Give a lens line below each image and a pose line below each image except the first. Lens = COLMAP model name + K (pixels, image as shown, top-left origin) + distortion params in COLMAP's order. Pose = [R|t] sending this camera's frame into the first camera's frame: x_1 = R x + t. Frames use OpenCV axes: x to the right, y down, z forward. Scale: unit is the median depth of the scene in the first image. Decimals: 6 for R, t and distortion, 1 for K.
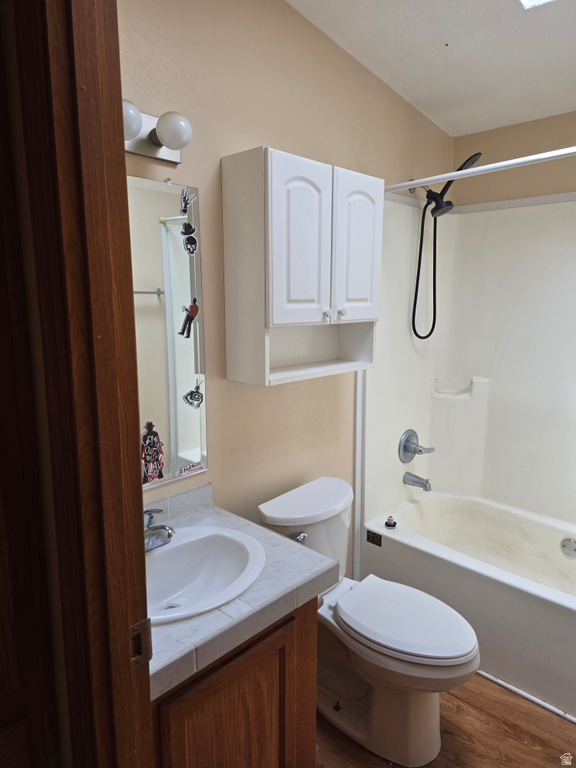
lens RADIAL K [[516.8, 0, 288.3], [0, 516.8, 388.0], [0, 0, 1]] dist [0.069554, -0.058125]
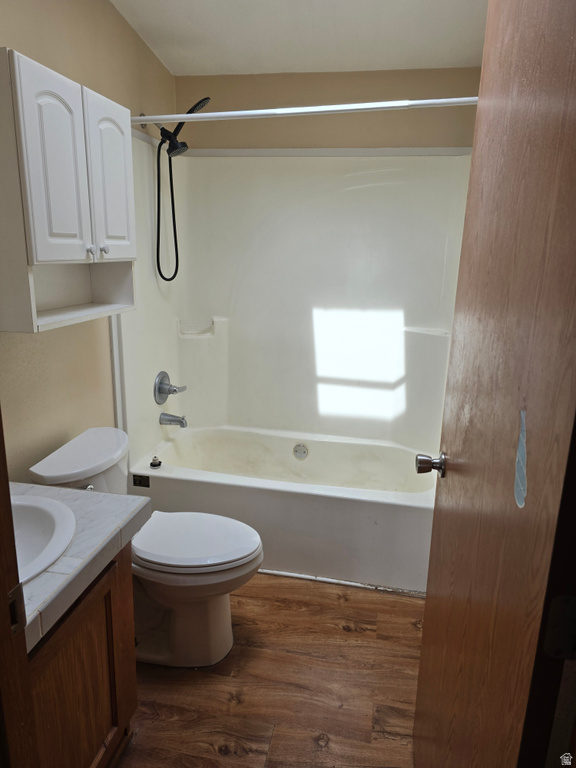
lens RADIAL K [[516.8, 0, 286.3], [0, 516.8, 384.9], [0, 0, 1]] dist [0.069554, -0.058125]
pose [[0.844994, -0.122203, 0.520627, -0.131513], [0.074711, 0.990970, 0.111344, 0.014768], [-0.529532, -0.055189, 0.846493, 0.003617]]
